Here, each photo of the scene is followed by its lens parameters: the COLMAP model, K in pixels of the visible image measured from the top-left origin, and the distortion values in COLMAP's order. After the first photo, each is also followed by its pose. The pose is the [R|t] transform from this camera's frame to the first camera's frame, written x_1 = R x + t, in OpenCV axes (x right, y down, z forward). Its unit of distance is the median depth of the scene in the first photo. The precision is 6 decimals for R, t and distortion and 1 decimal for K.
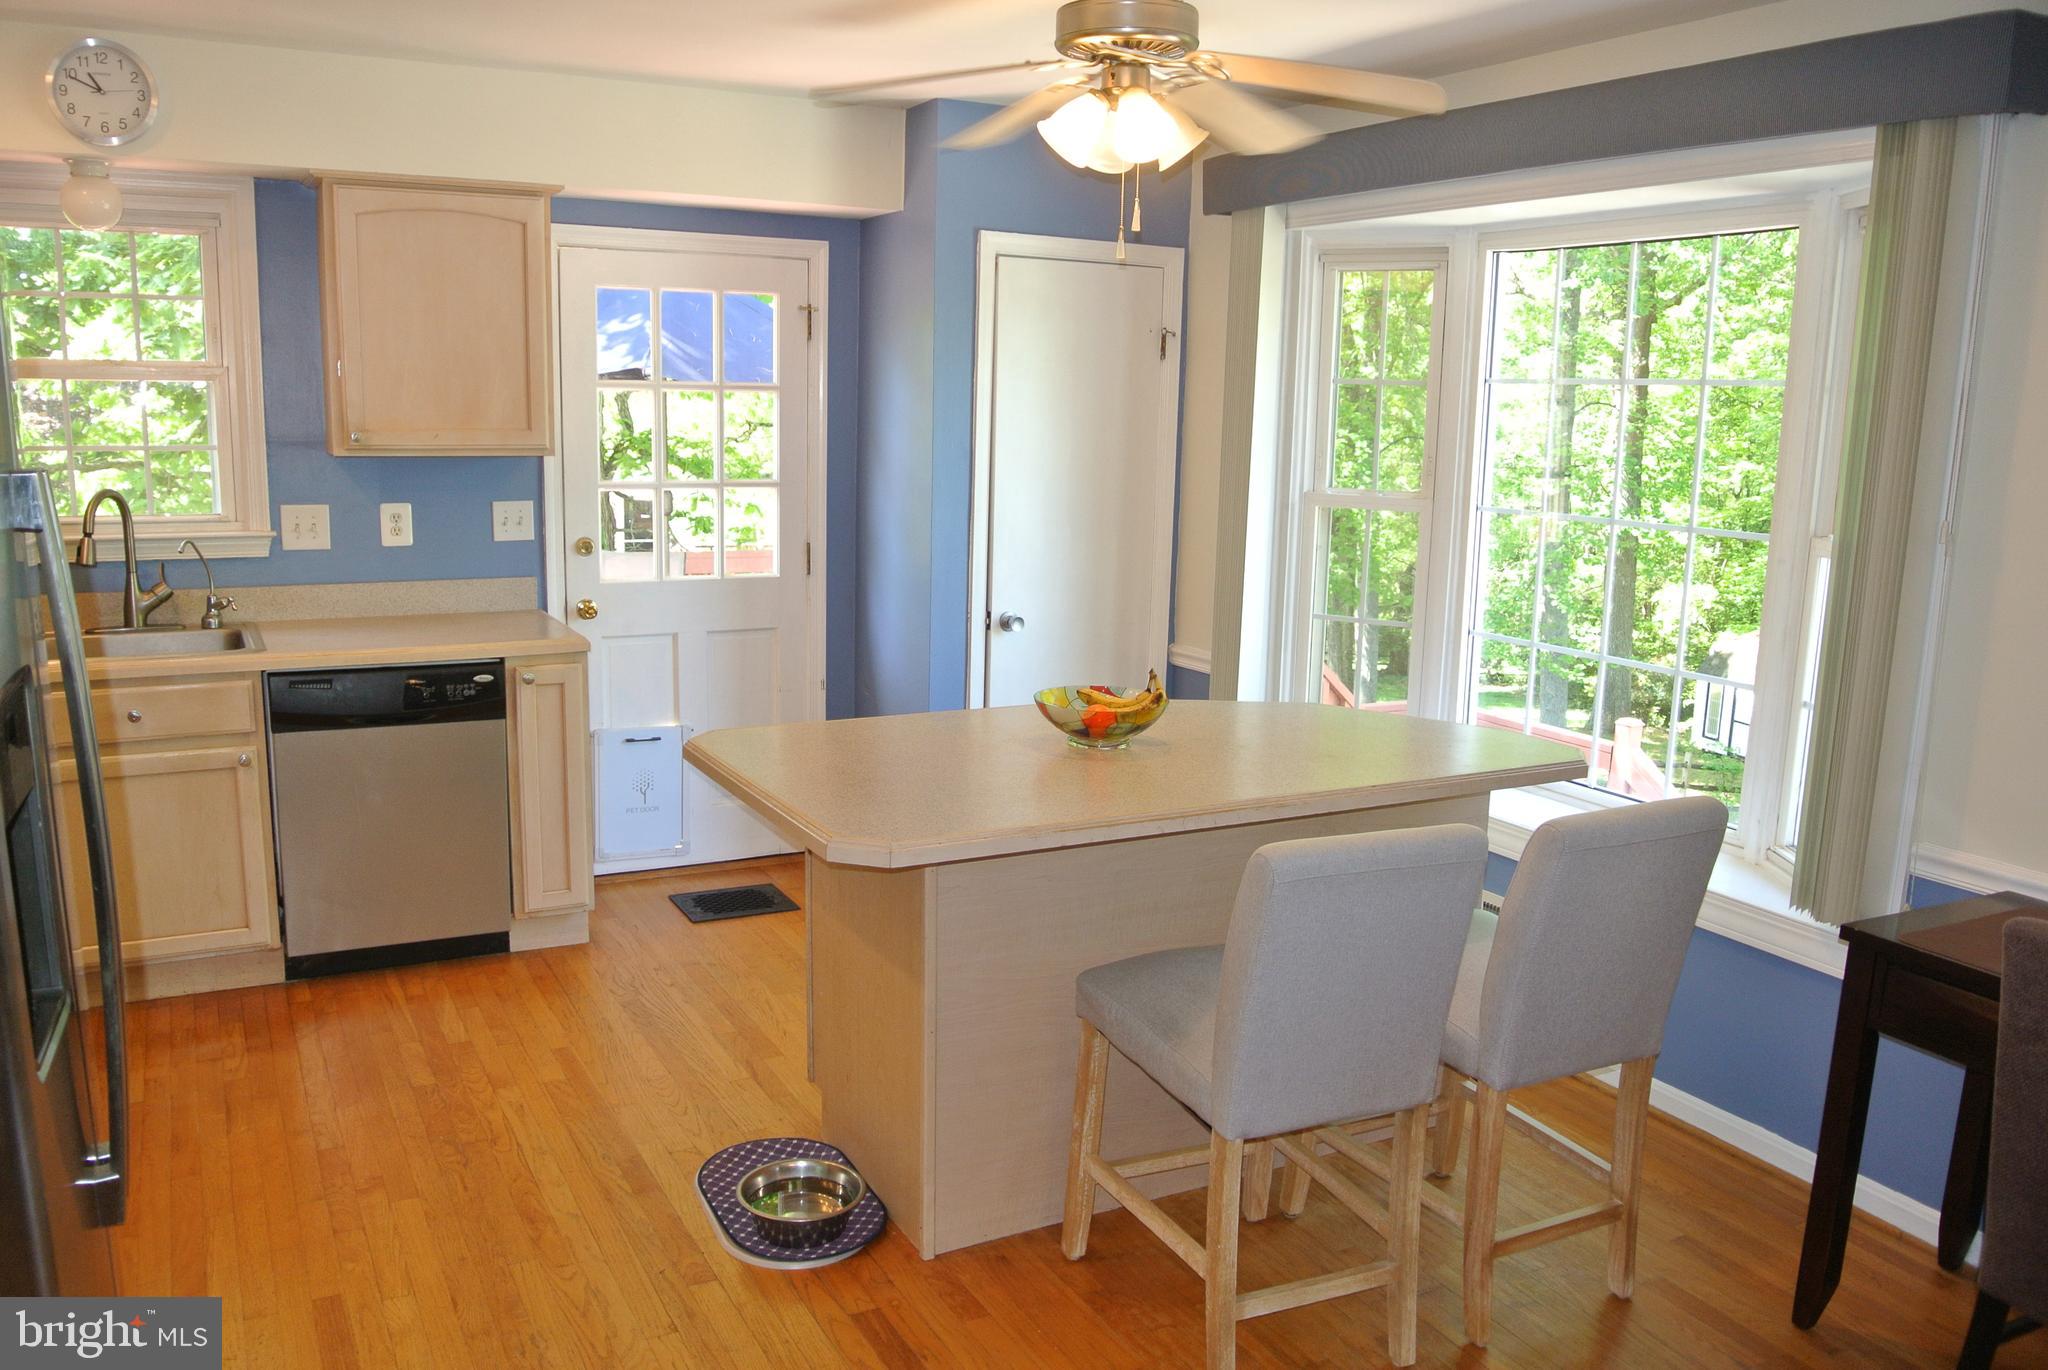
lens RADIAL K [[1585.0, 0, 990.9], [0, 1585.0, 709.3], [0, 0, 1]] dist [-0.084455, 0.034447]
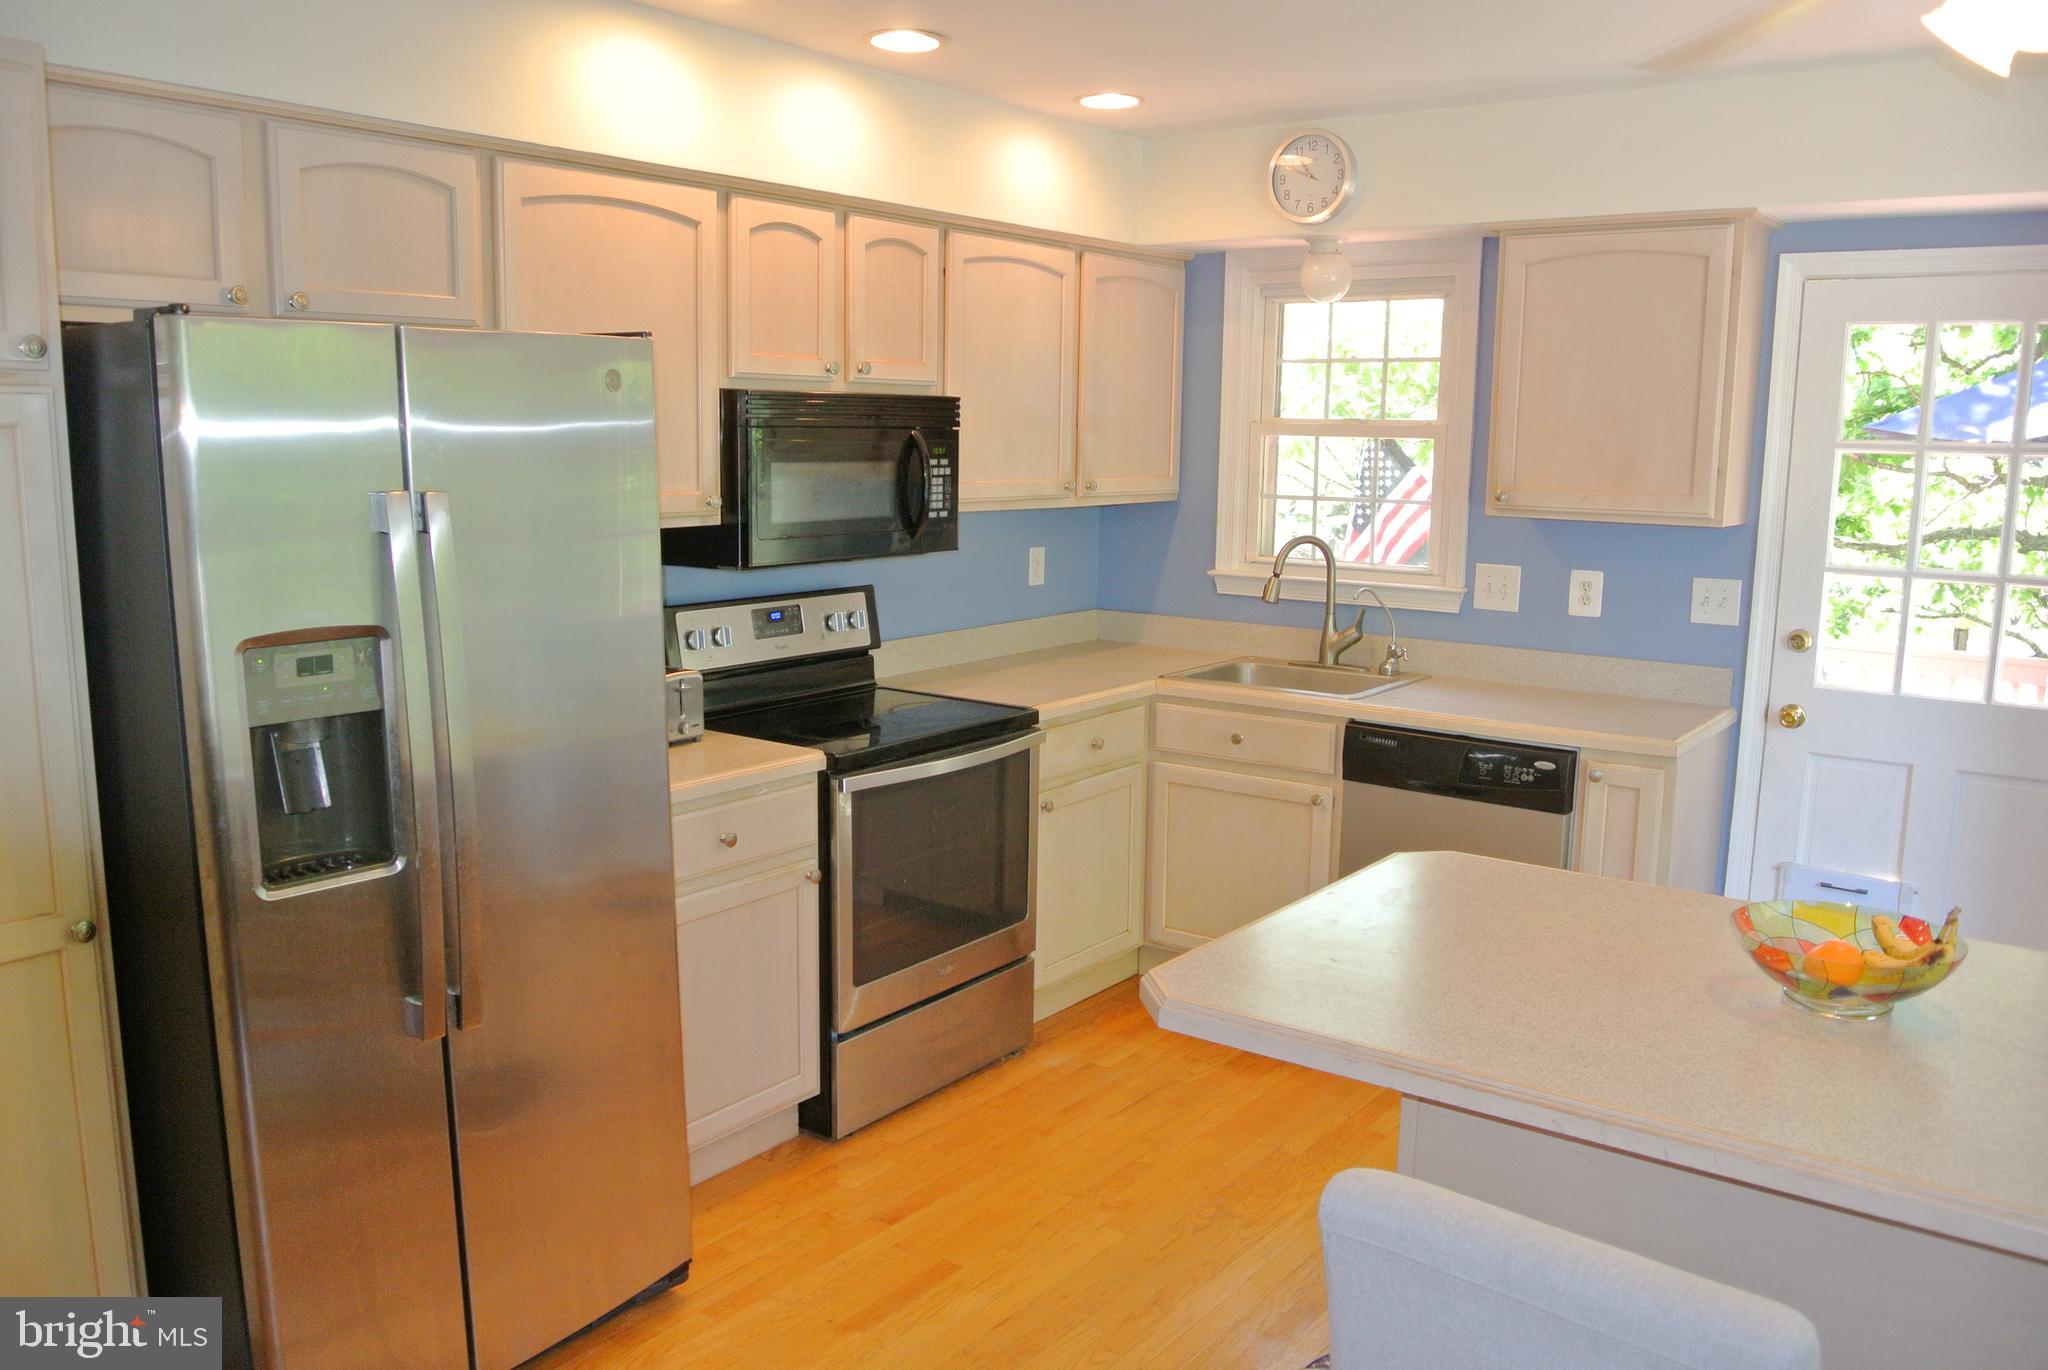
lens RADIAL K [[1585.0, 0, 1008.5], [0, 1585.0, 704.4], [0, 0, 1]] dist [-0.084455, 0.034447]
pose [[0.429268, 0.134690, -0.893077, 0.330919], [-0.177200, 0.982159, 0.062952, -0.053936], [0.885623, 0.131230, 0.445477, 0.307350]]
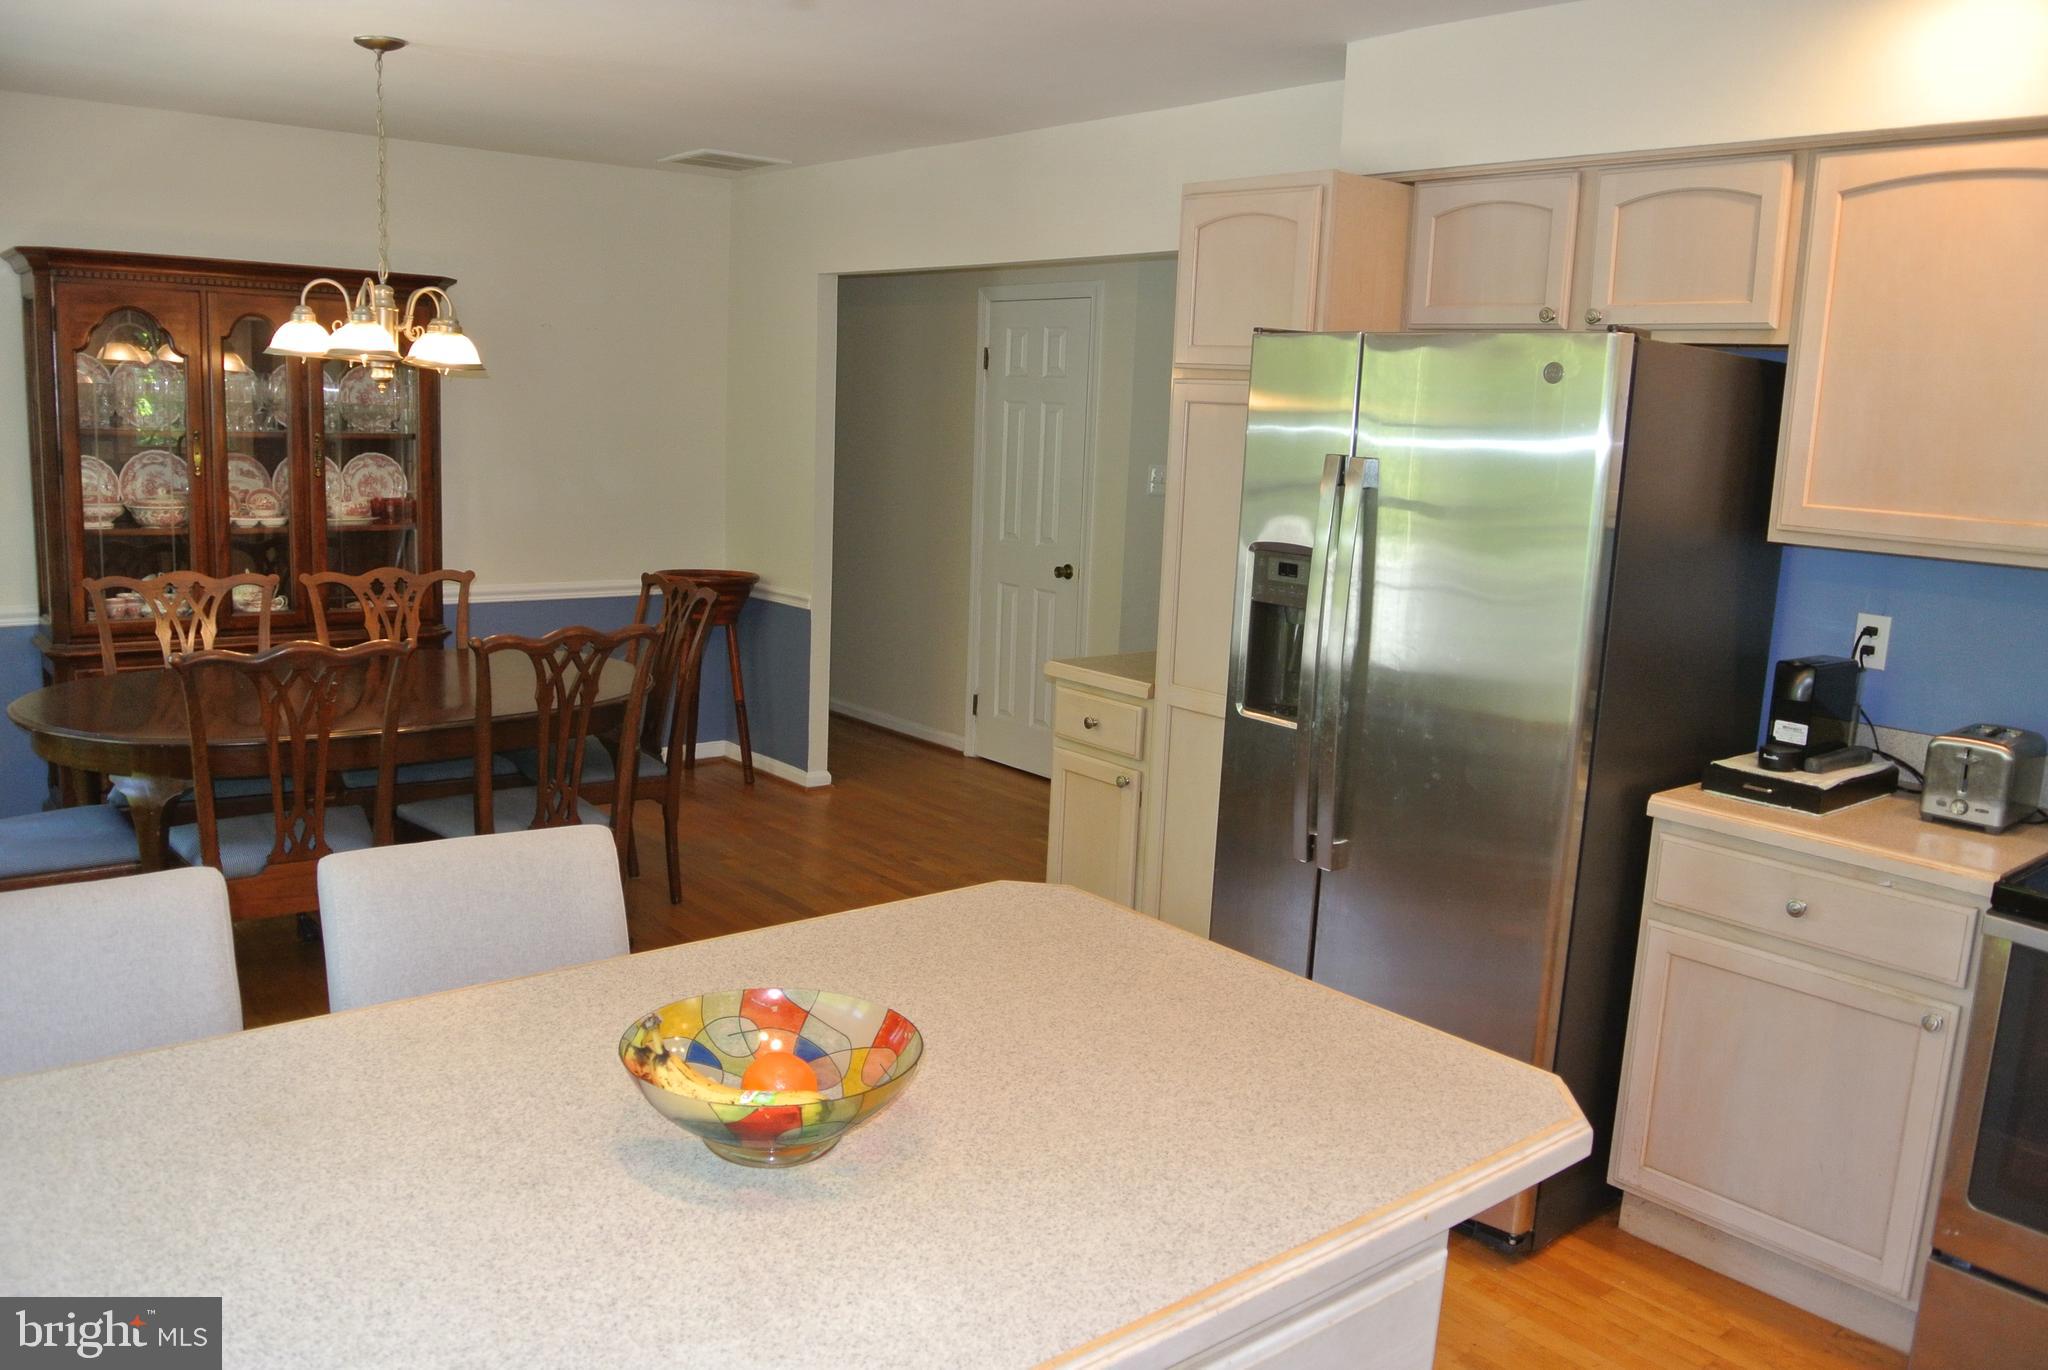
lens RADIAL K [[1585.0, 0, 1010.5], [0, 1585.0, 685.0], [0, 0, 1]] dist [-0.084455, 0.034447]
pose [[-0.974610, -0.022535, -0.222772, 0.075985], [-0.103149, 0.928249, 0.357371, -0.195942], [0.198734, 0.371276, -0.907005, 0.996794]]
